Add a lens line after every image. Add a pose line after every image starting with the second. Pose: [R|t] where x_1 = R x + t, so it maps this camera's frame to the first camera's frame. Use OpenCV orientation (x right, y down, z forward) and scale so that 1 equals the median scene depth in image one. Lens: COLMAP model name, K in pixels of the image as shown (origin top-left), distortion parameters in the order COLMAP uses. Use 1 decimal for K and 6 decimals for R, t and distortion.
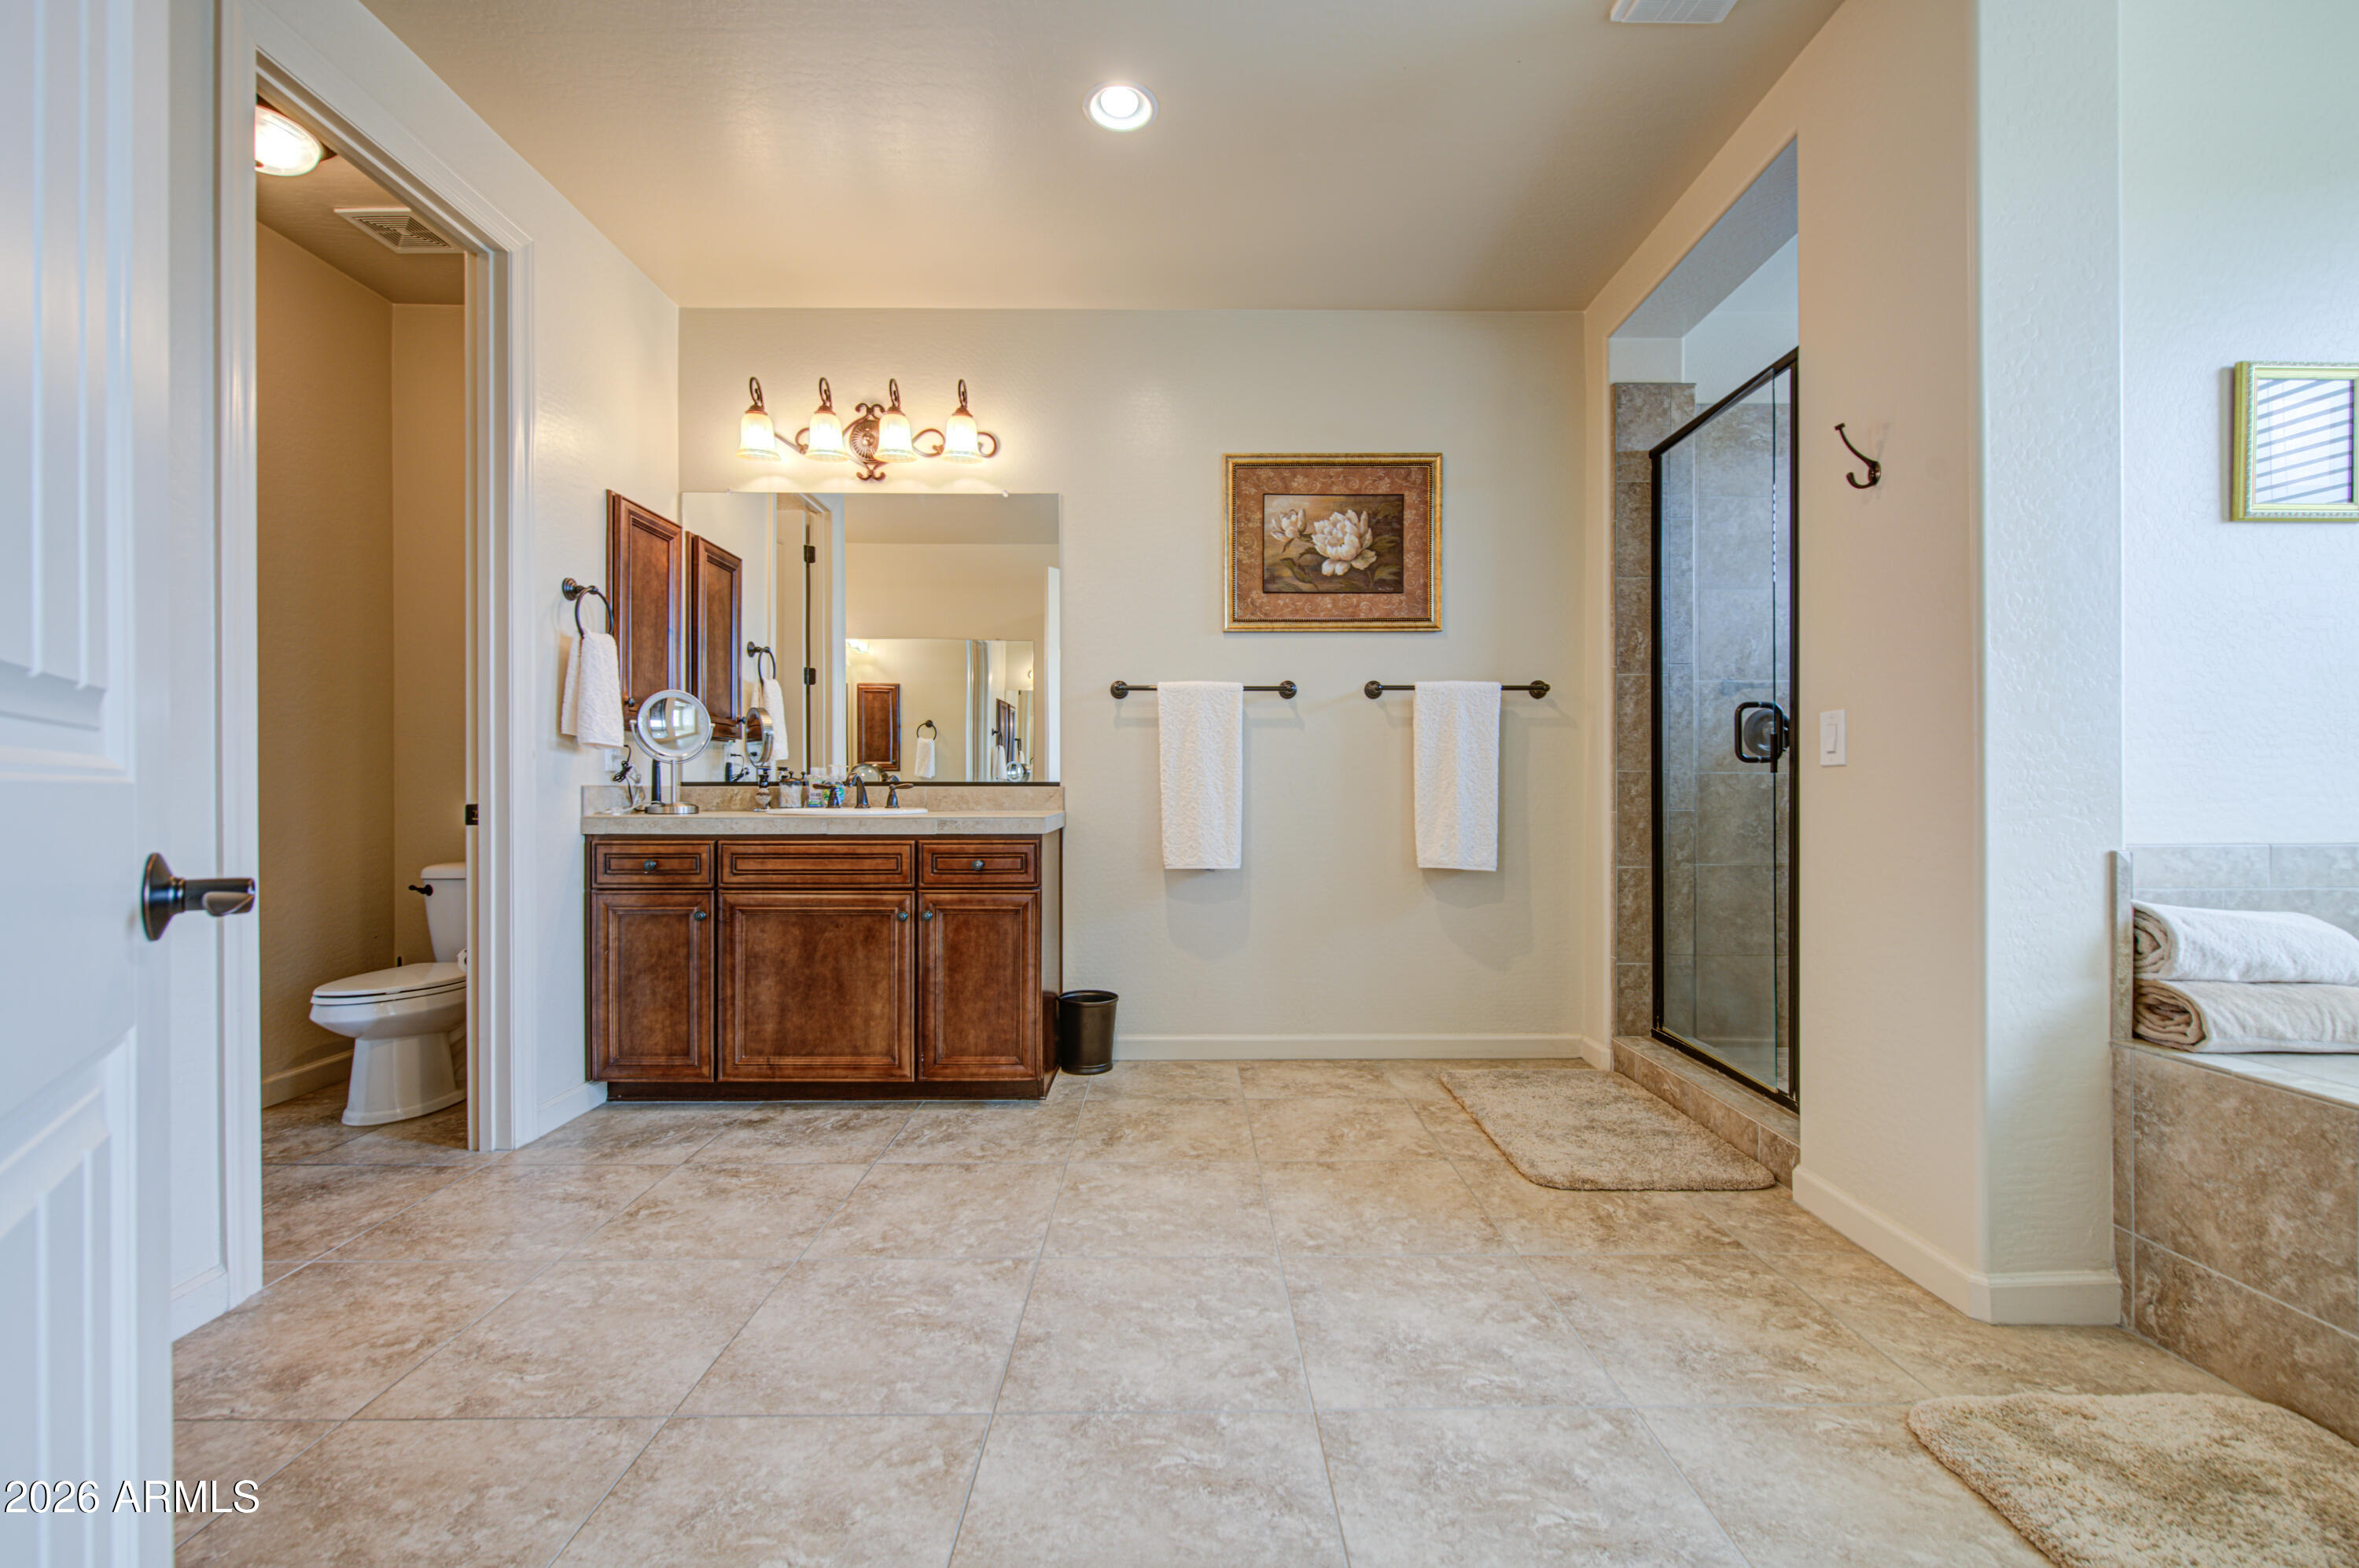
lens RADIAL K [[959.2, 0, 1180.3], [0, 959.2, 790.5], [0, 0, 1]] dist [0.000636, -0.001931]
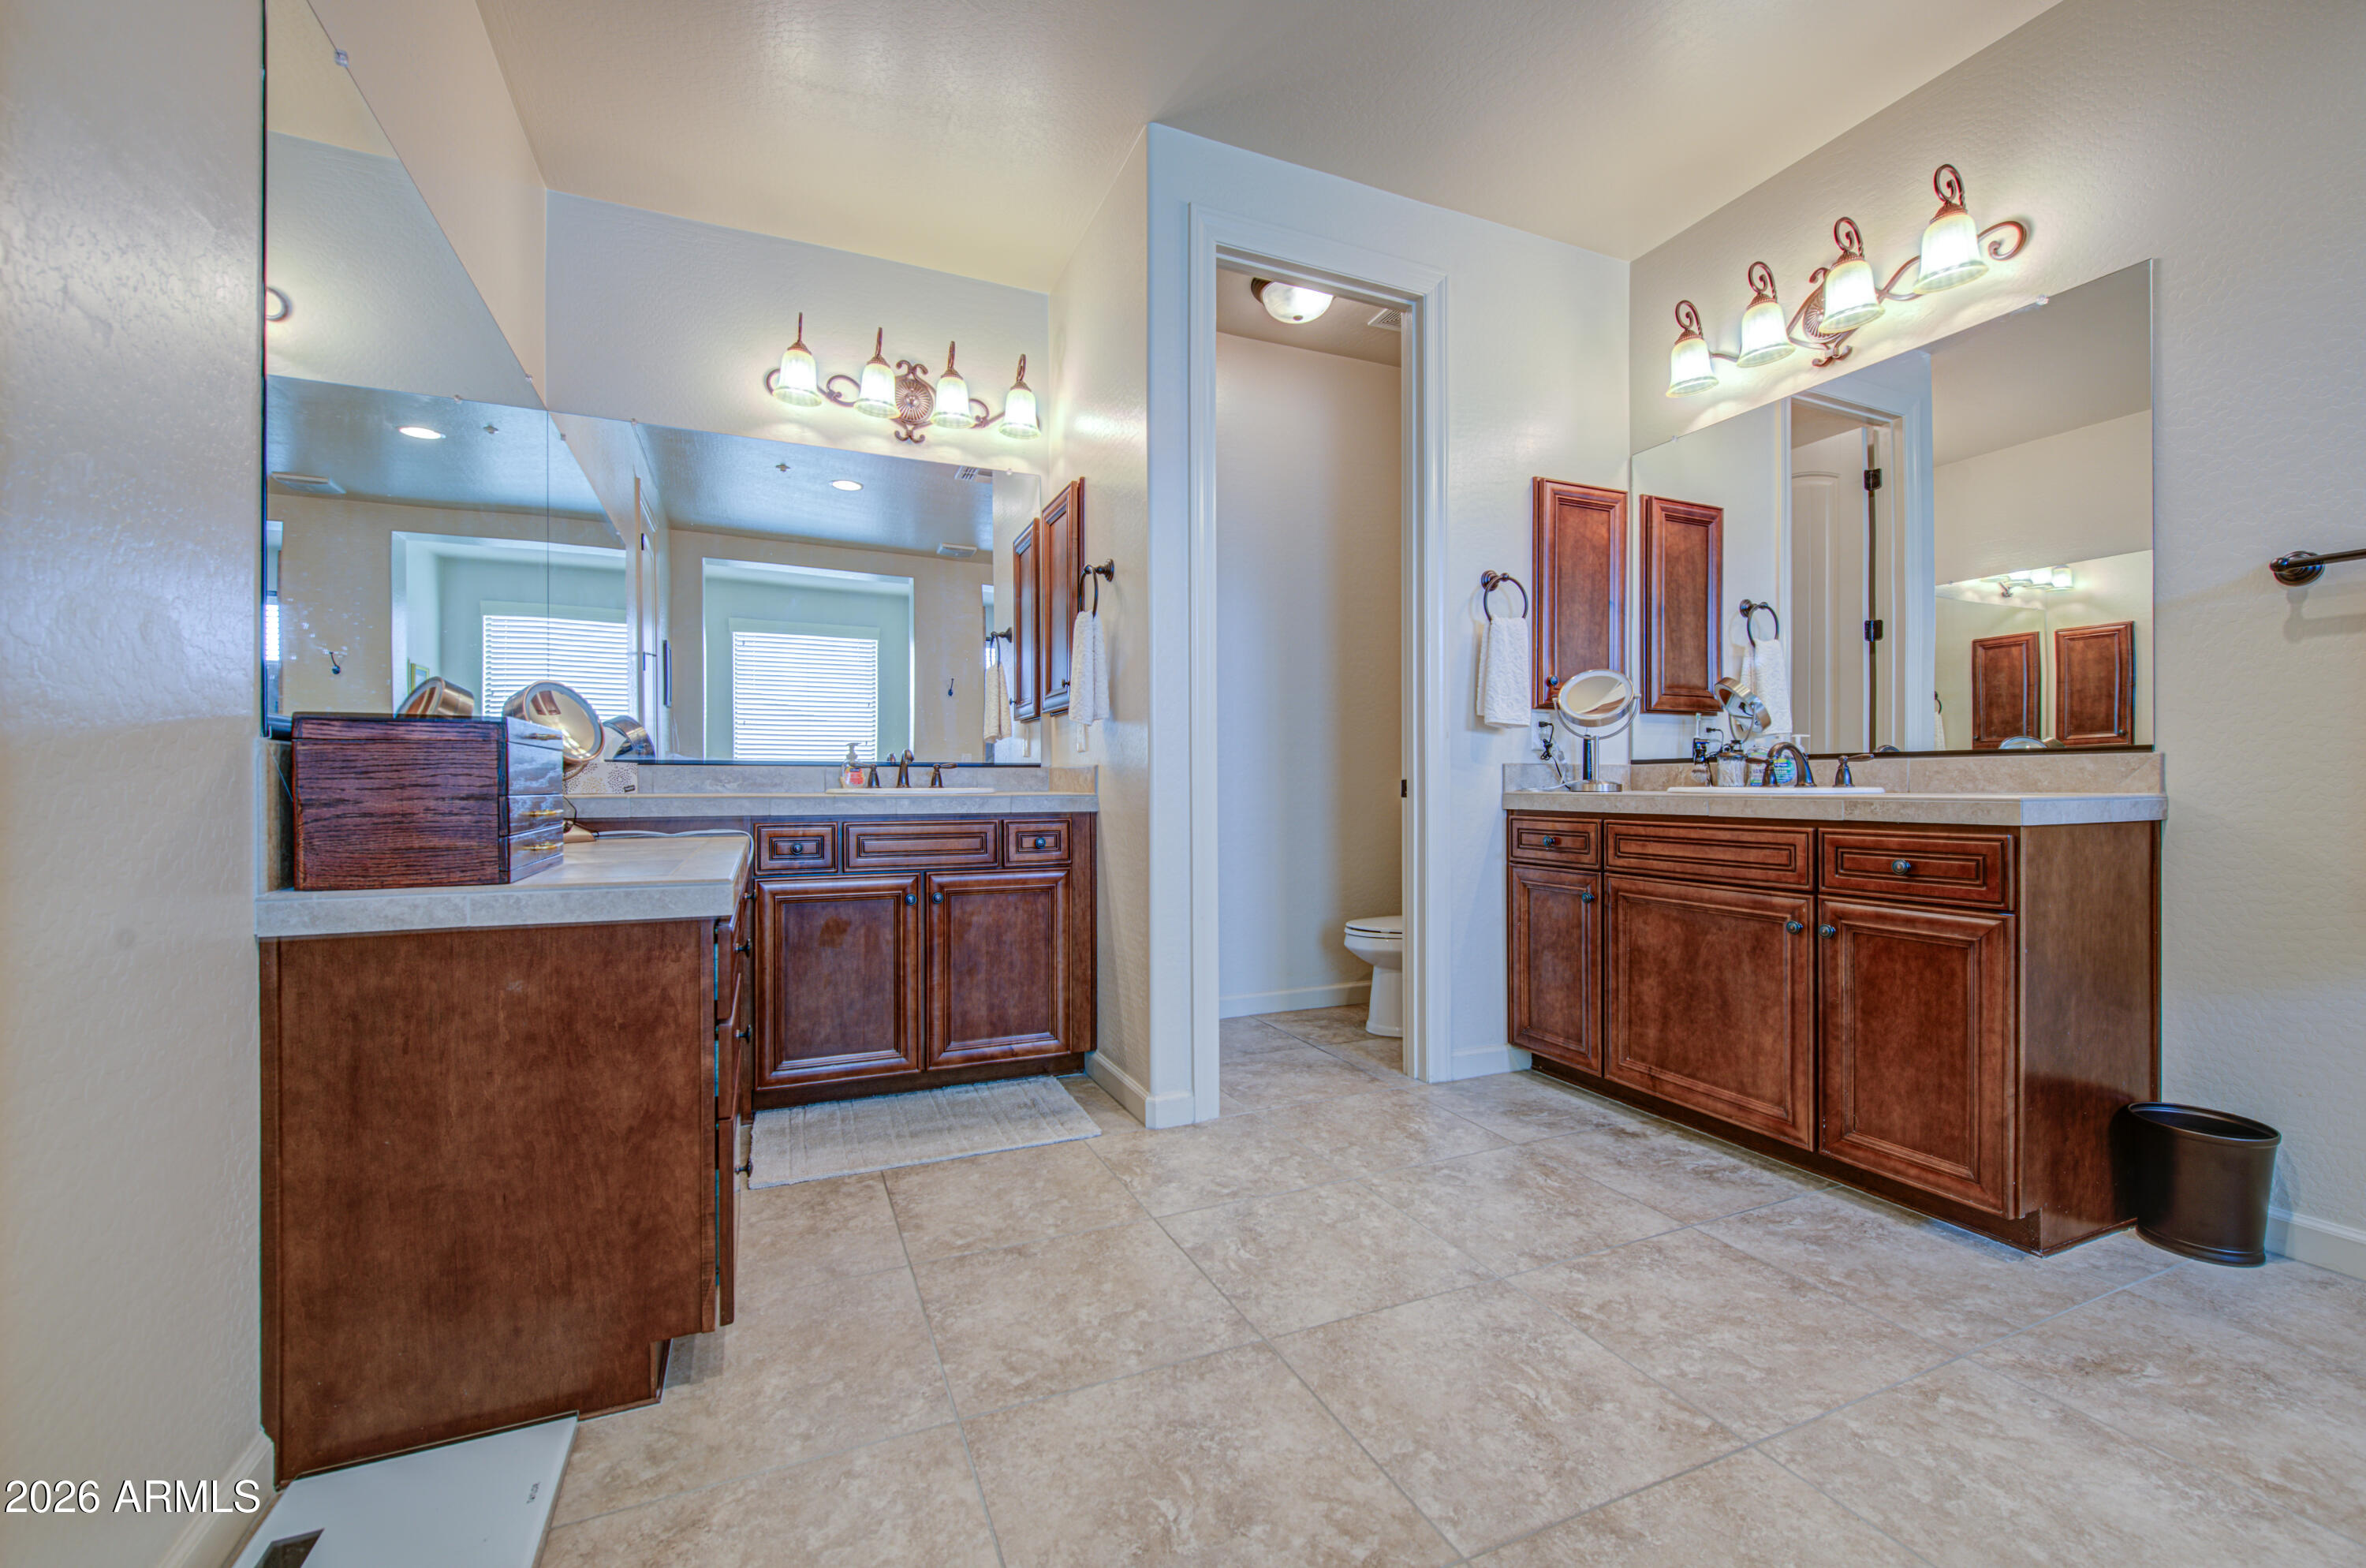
lens RADIAL K [[962.1, 0, 1184.1], [0, 962.1, 784.7], [0, 0, 1]] dist [0.000636, -0.001931]
pose [[0.396236, -0.000795, -0.918148, 0.214132], [0.000520, 1.000000, -0.000642, 0.018994], [0.918148, -0.000224, 0.396237, 0.255438]]
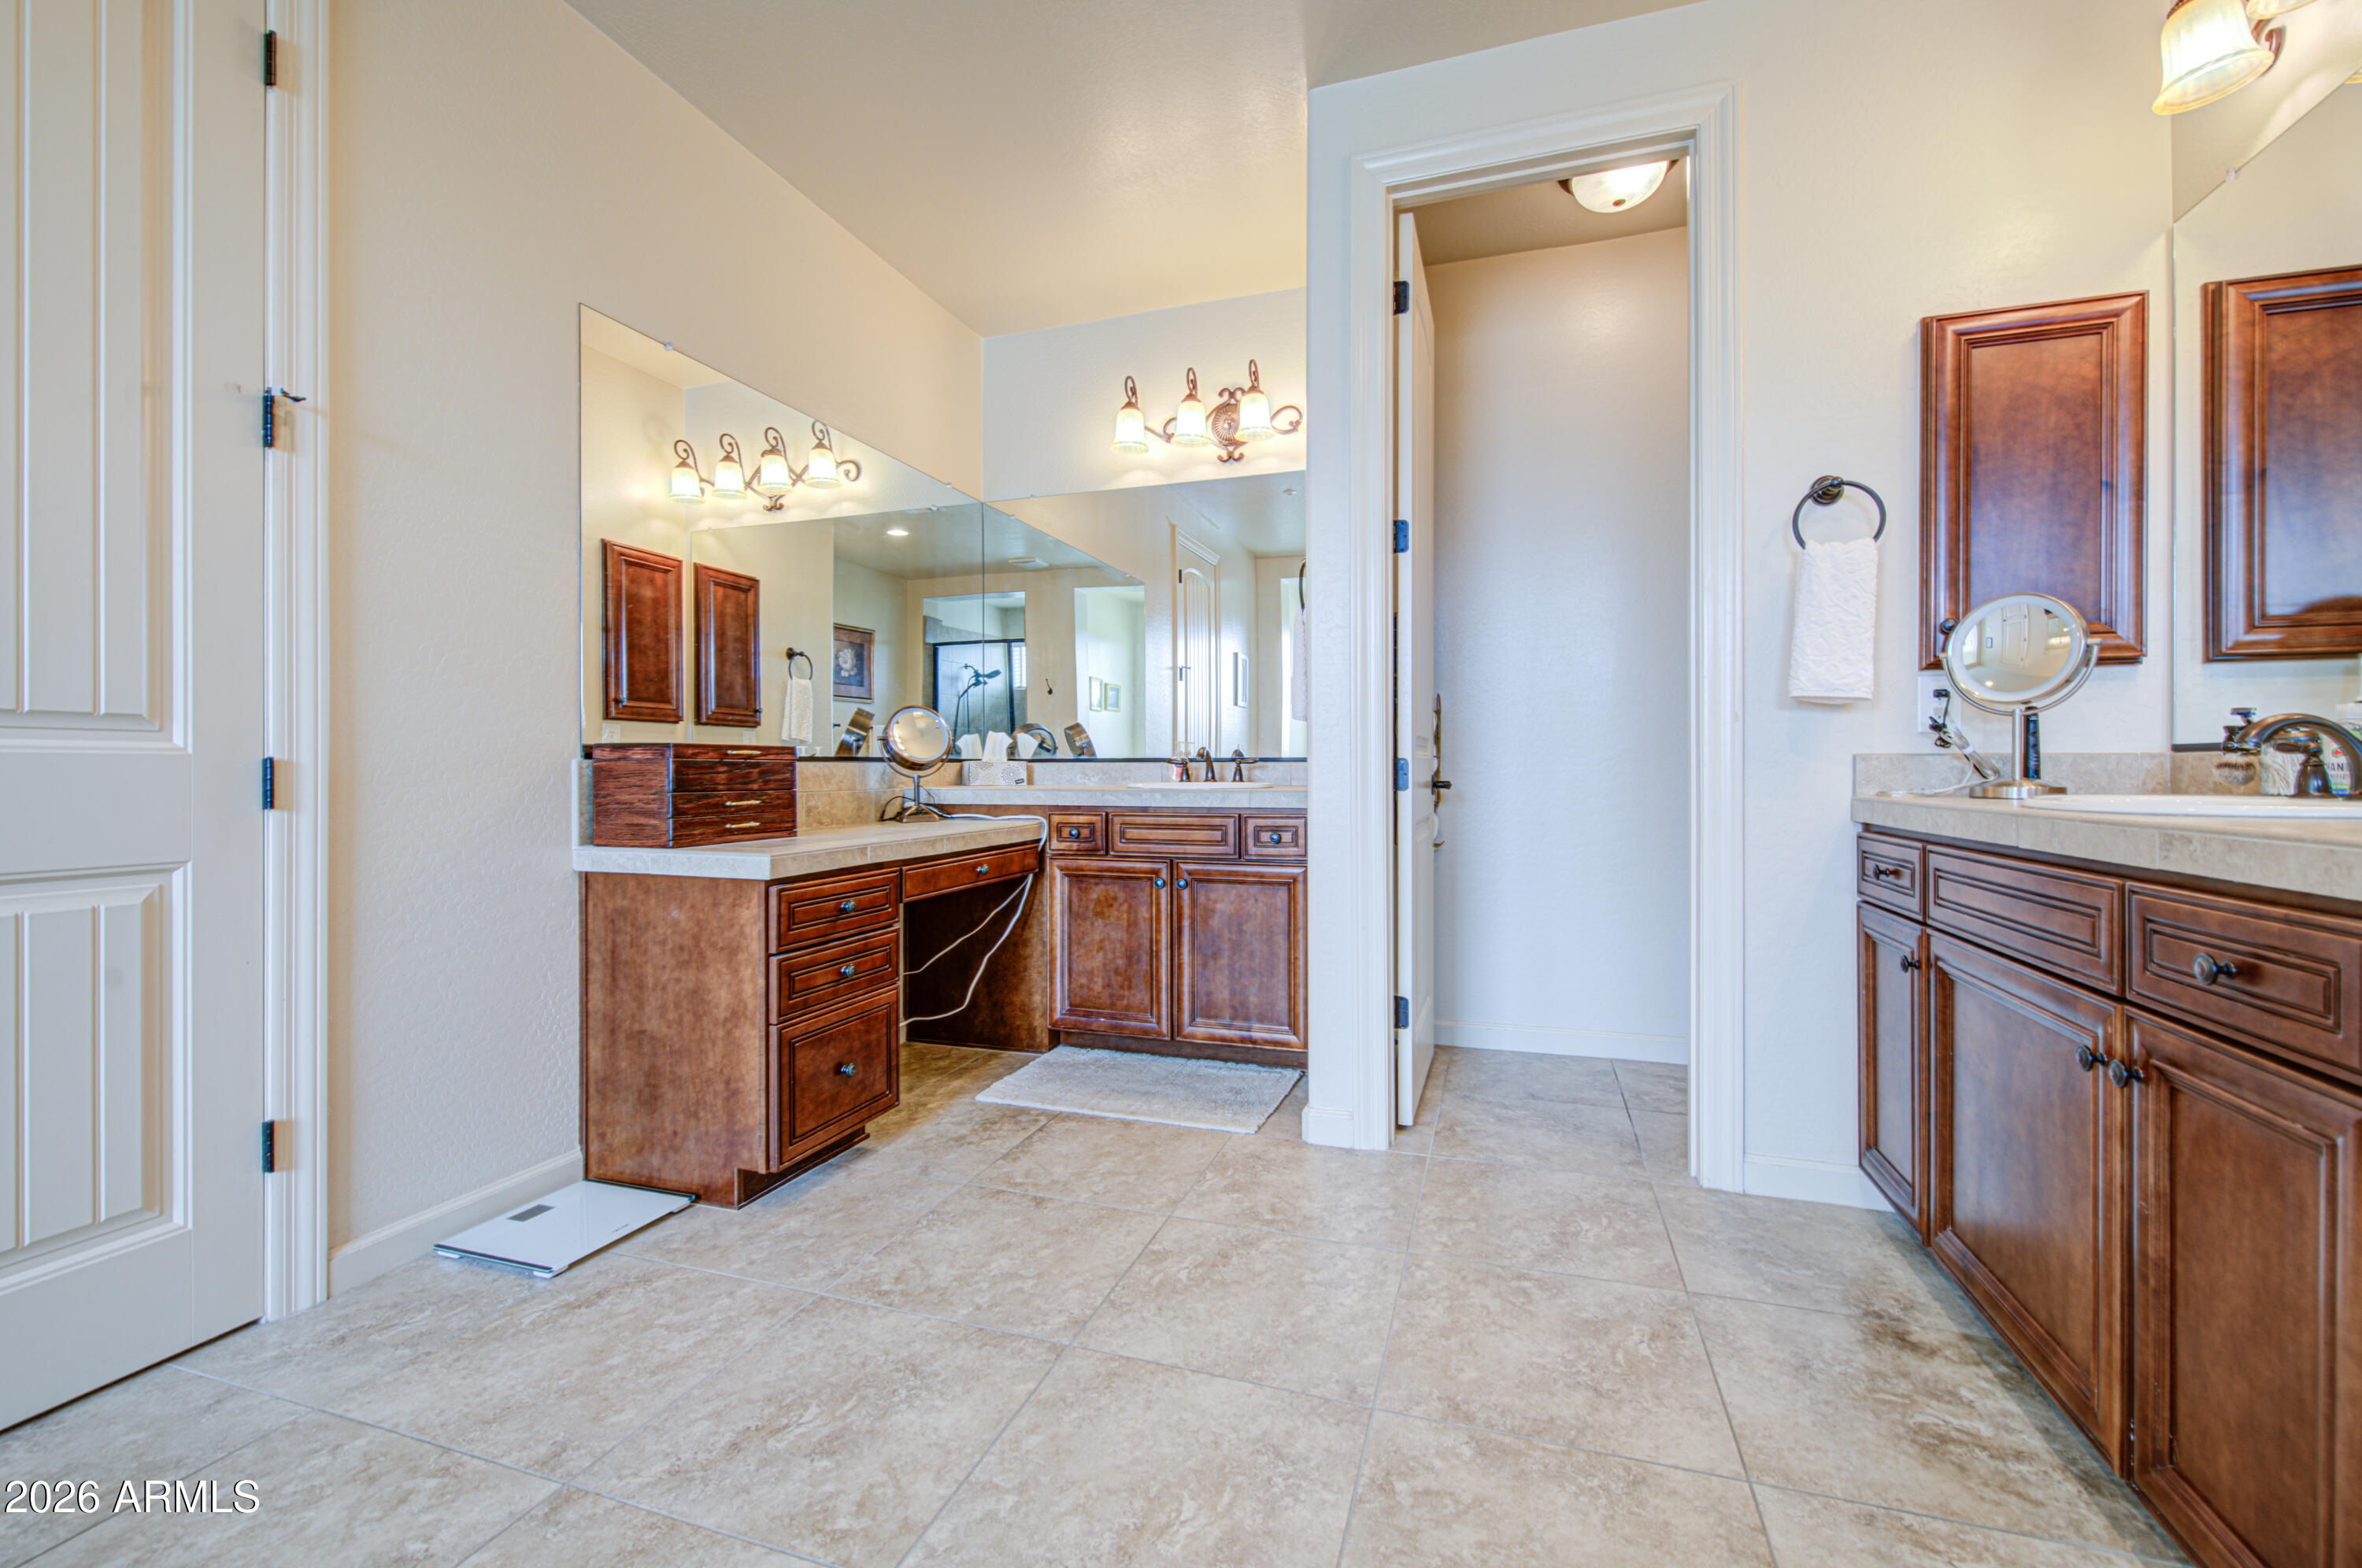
lens RADIAL K [[960.3, 0, 1178.3], [0, 960.3, 772.4], [0, 0, 1]] dist [0.000636, -0.001931]
pose [[-0.320351, 0.002747, -0.947295, 0.227435], [0.000426, 0.999996, 0.002756, 0.006530], [0.947299, 0.000480, -0.320351, 0.752663]]
